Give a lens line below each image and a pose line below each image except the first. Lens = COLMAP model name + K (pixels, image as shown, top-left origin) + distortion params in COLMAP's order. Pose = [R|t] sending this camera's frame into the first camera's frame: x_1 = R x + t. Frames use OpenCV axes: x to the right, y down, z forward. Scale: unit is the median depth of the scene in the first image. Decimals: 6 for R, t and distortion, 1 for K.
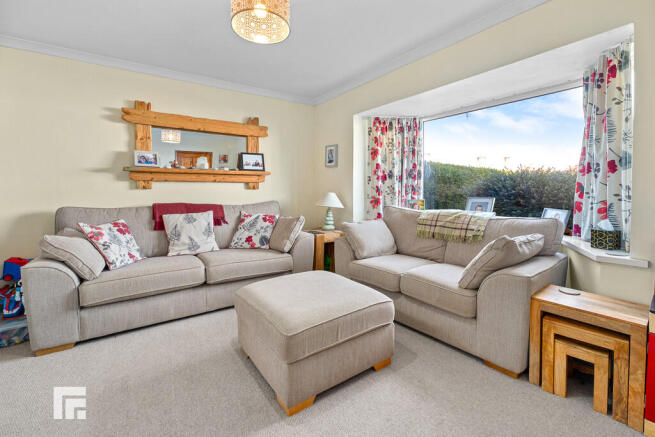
lens RADIAL K [[282.0, 0, 316.2], [0, 282.0, 195.5], [0, 0, 1]] dist [-0.009201, 0.000084]
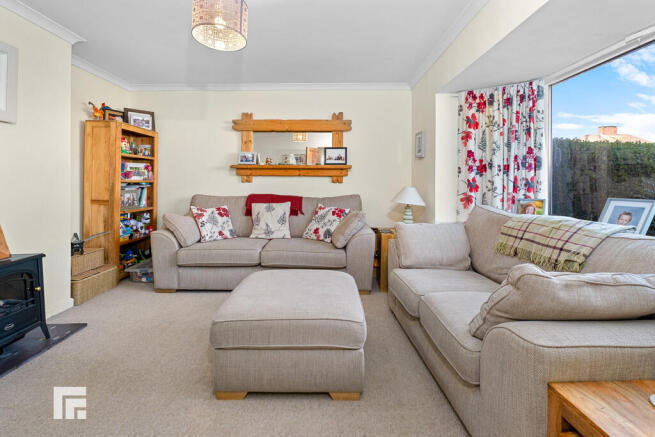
lens RADIAL K [[282.0, 0, 323.7], [0, 282.0, 184.1], [0, 0, 1]] dist [-0.009201, 0.000084]
pose [[0.820809, 0.007545, -0.571153, 0.373126], [-0.017900, 0.999761, -0.012518, -0.005058], [0.570923, 0.020499, 0.820748, 0.157614]]
